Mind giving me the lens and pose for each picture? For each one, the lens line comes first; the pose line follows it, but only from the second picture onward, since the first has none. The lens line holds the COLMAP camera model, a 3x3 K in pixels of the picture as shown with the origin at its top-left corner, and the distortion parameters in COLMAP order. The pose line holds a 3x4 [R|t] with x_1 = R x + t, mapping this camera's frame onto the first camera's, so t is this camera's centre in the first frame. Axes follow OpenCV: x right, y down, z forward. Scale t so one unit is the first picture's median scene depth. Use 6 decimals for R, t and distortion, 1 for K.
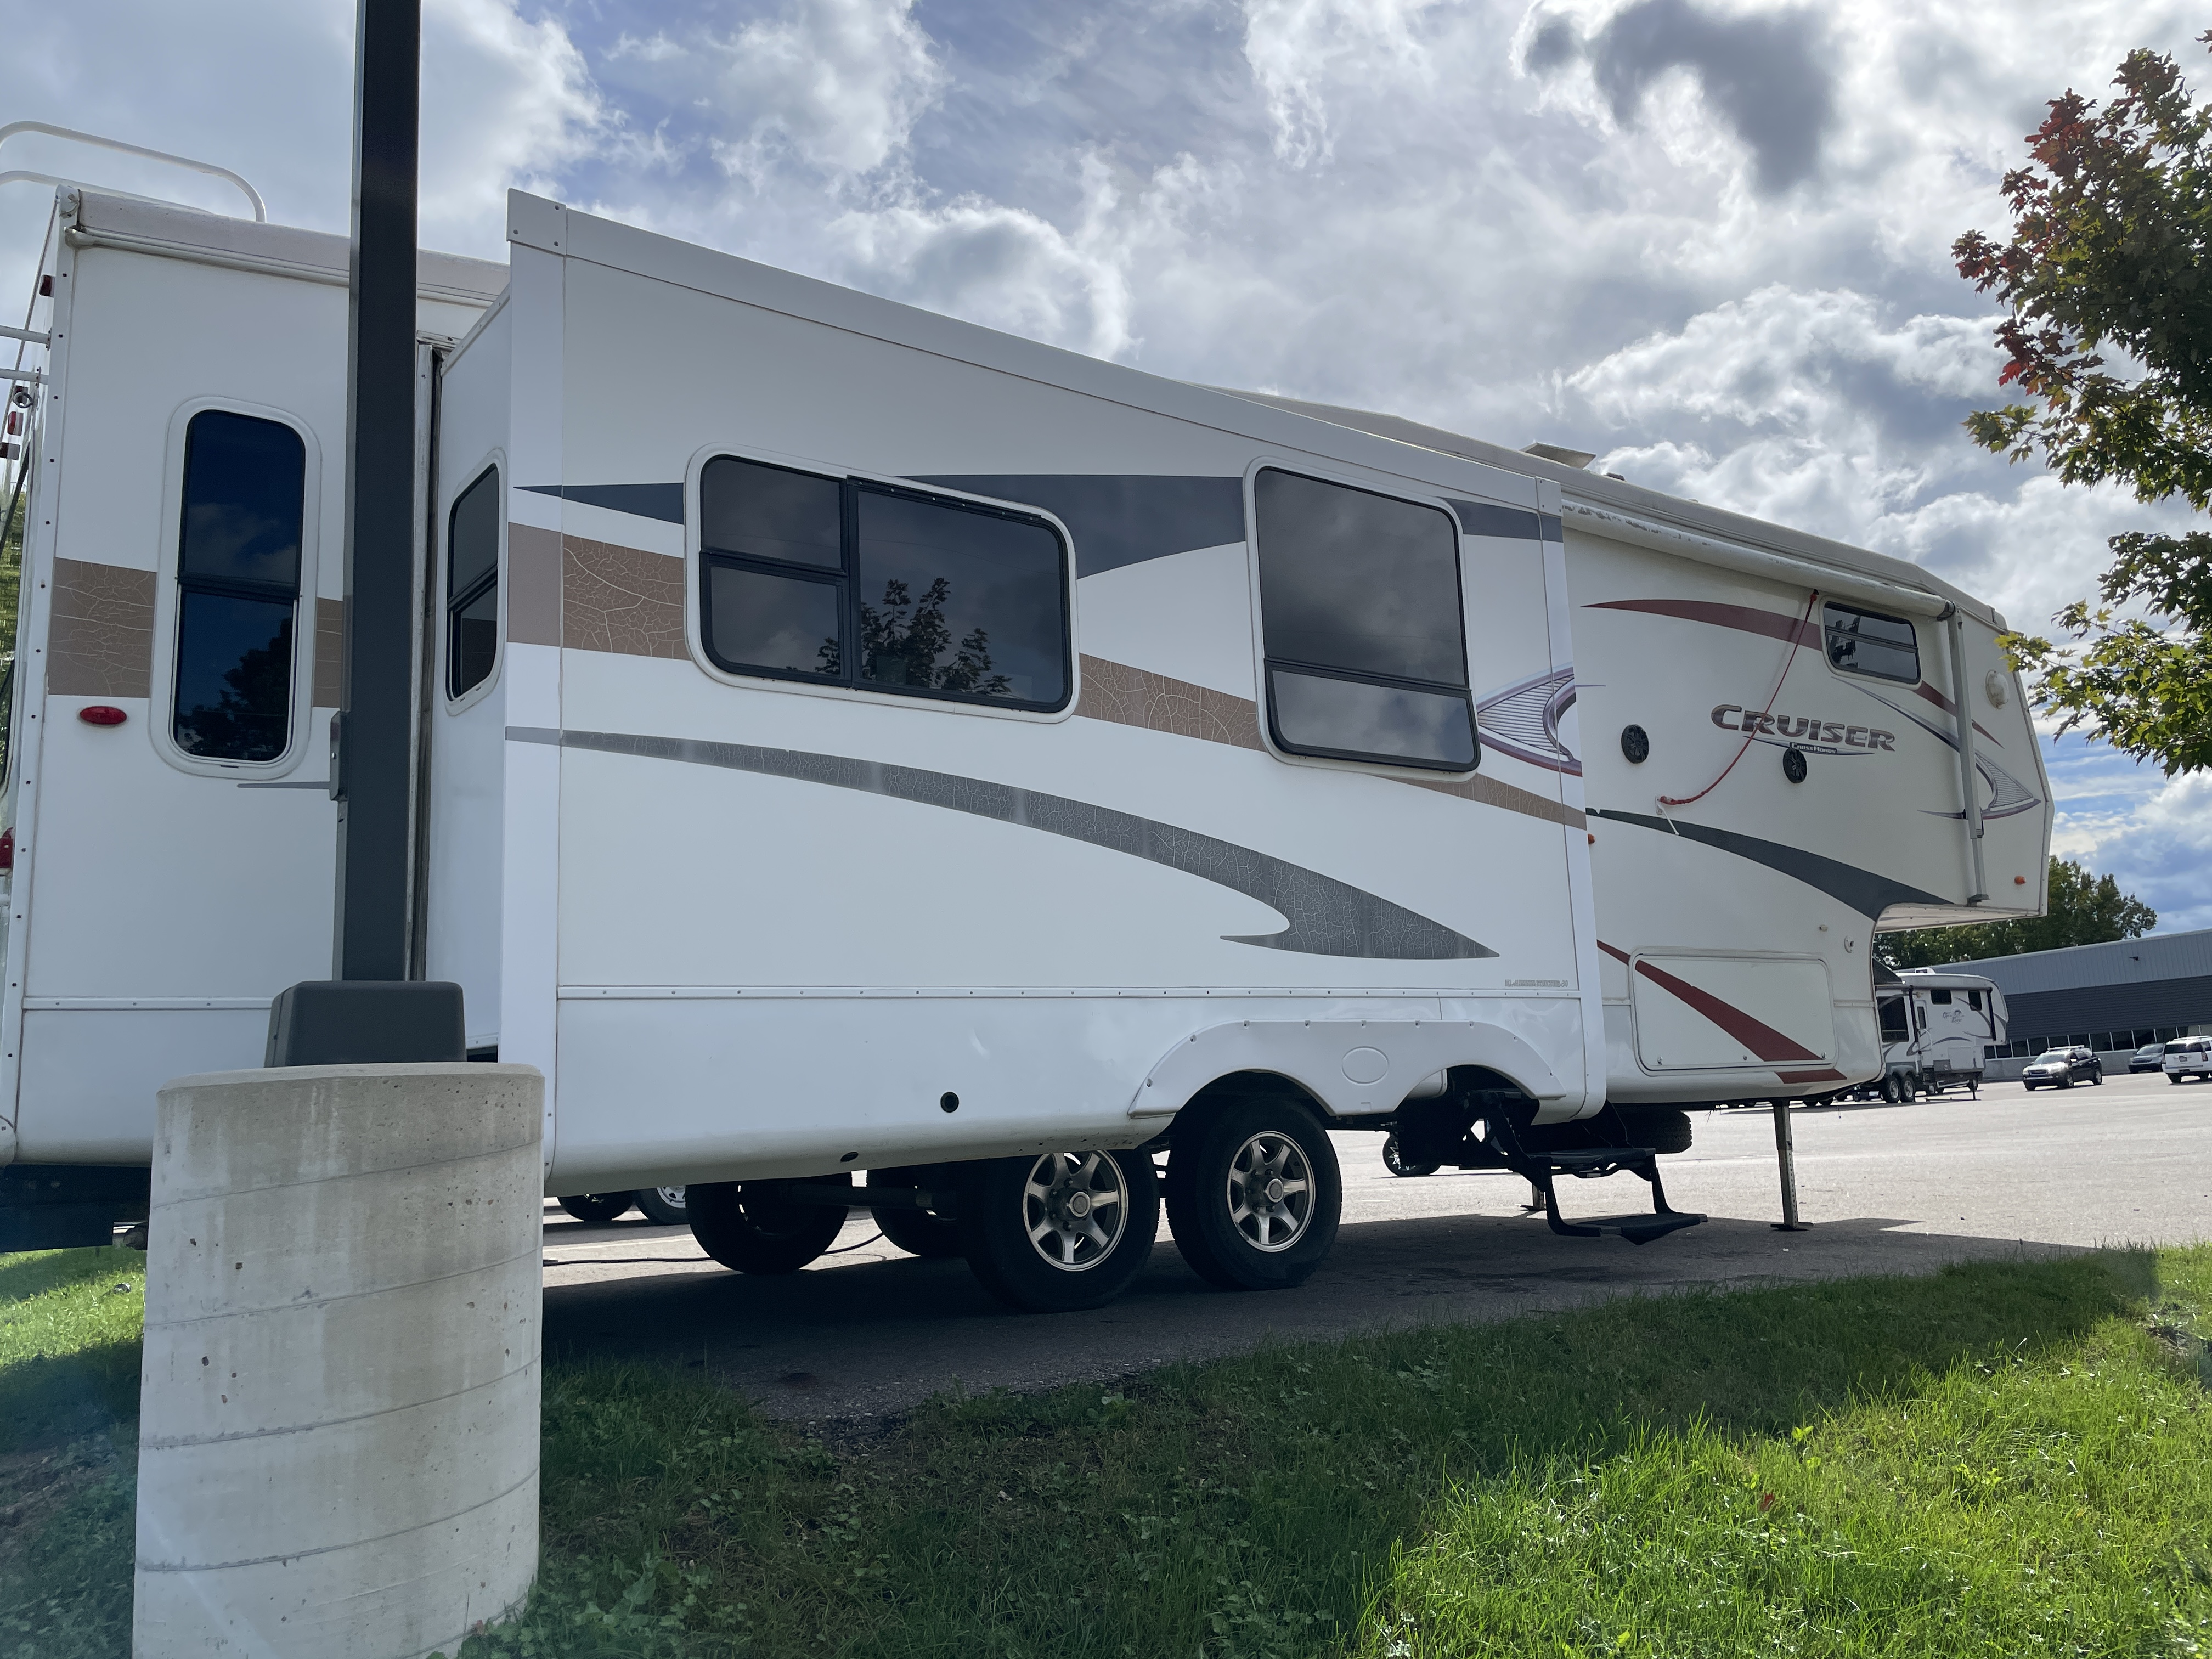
lens RADIAL K [[1636.3, 0, 1106.0], [0, 1636.3, 829.5], [0, 0, 1]] dist [0.008486, 0.001488]
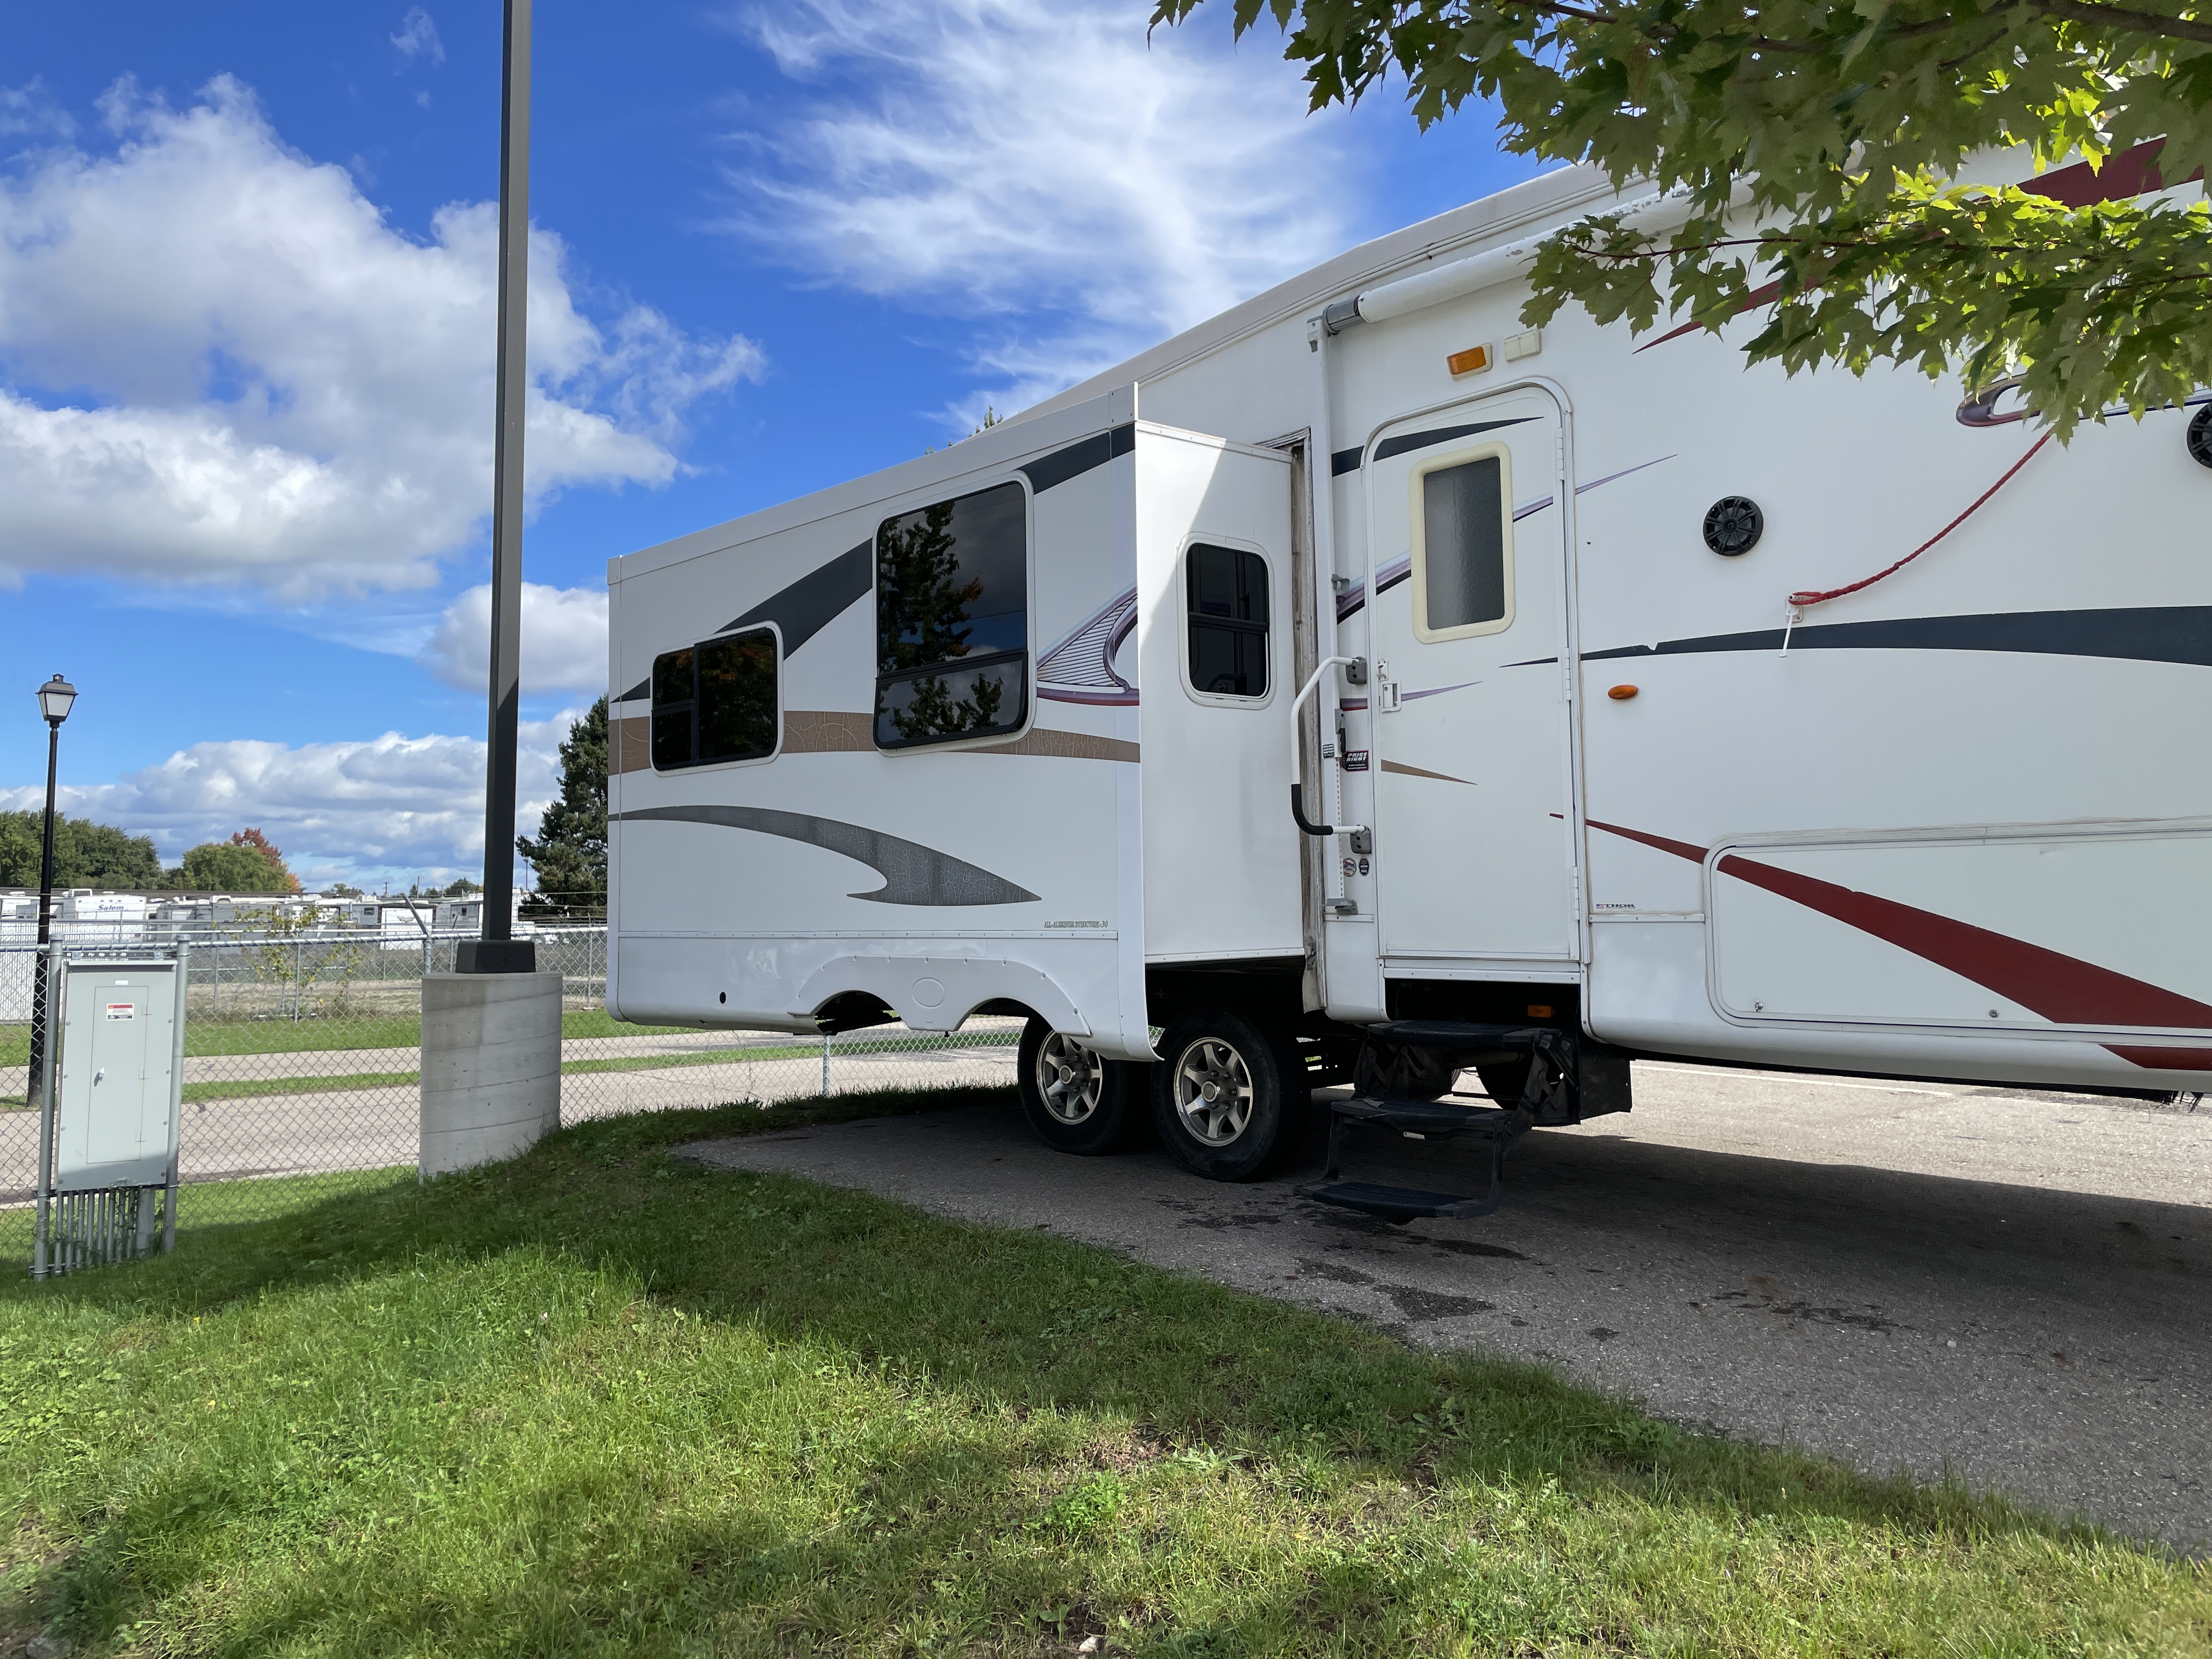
lens RADIAL K [[1651.5, 0, 1106.0], [0, 1651.5, 829.5], [0, 0, 1]] dist [0.041158, 0.002287]
pose [[0.150607, -0.012214, -0.988518, 0.966447], [0.163804, 0.986410, 0.012768, 0.018413], [0.974929, -0.163846, 0.150561, 0.649420]]
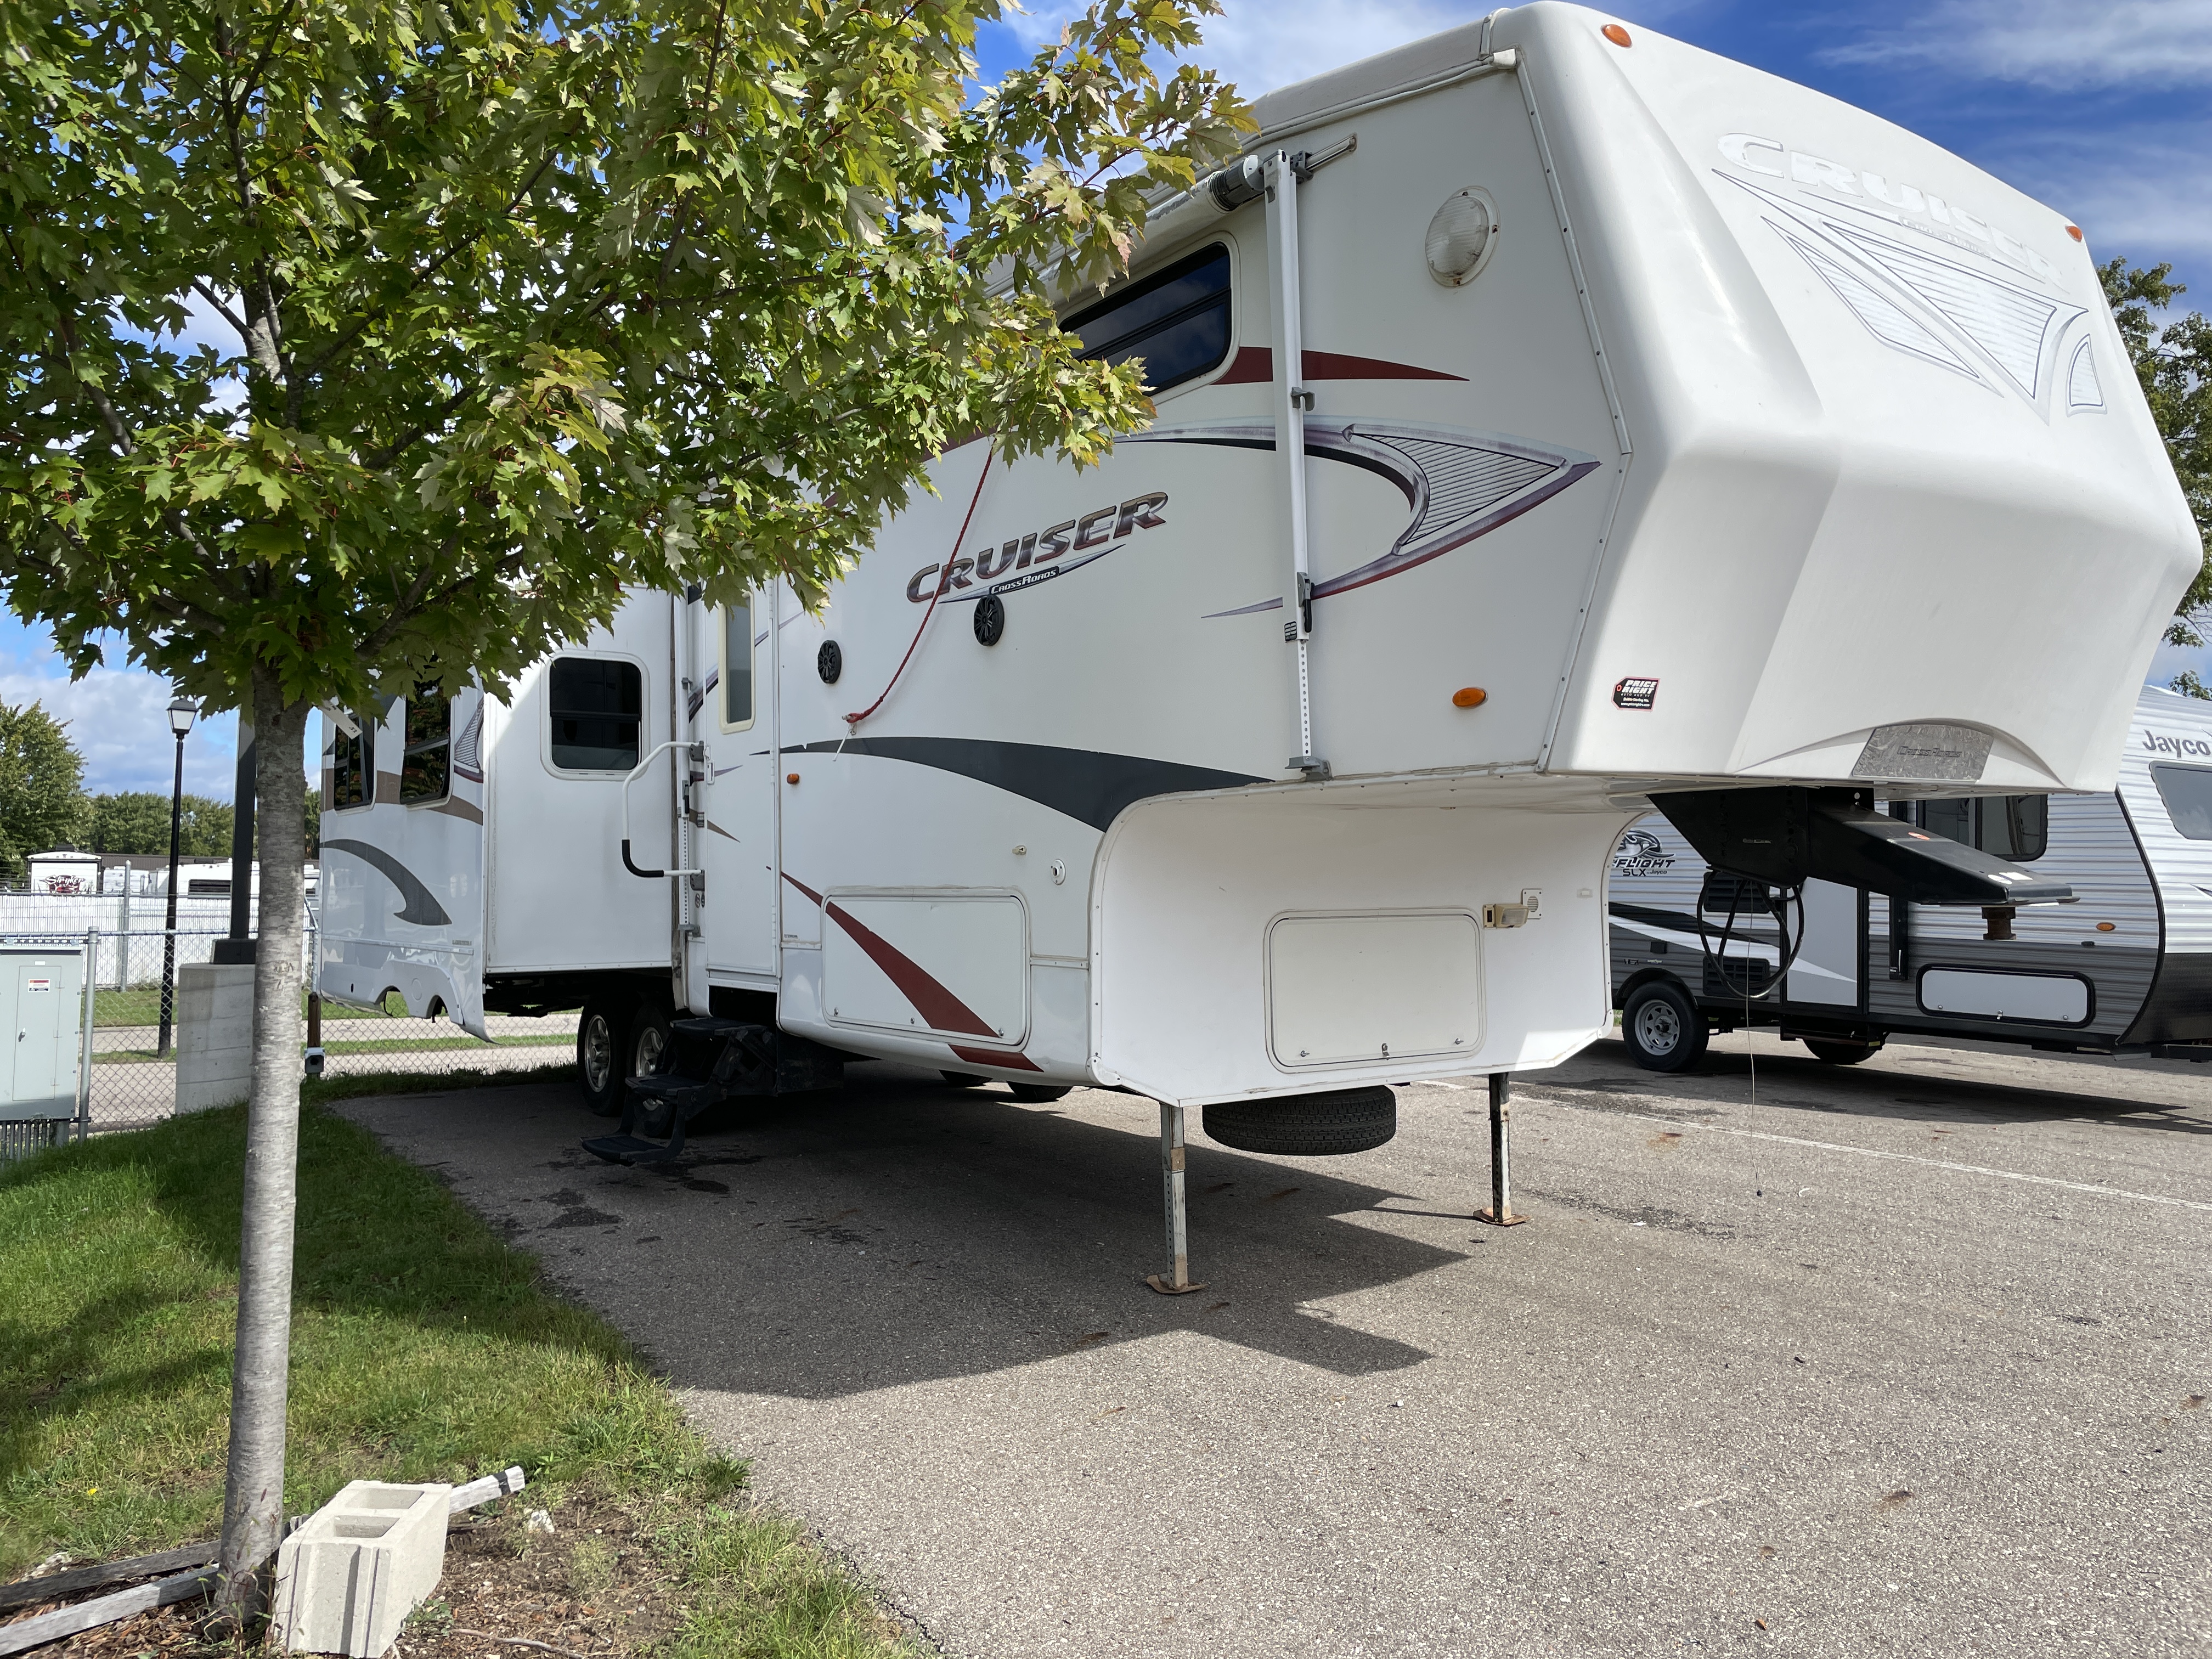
lens RADIAL K [[1701.8, 0, 1106.0], [0, 1701.8, 829.5], [0, 0, 1]] dist [0.025954, -0.000336]
pose [[-0.006529, 0.000672, -0.999978, 1.289853], [0.158852, 0.987302, -0.000374, 0.064563], [0.987281, -0.158851, -0.006552, 1.168696]]
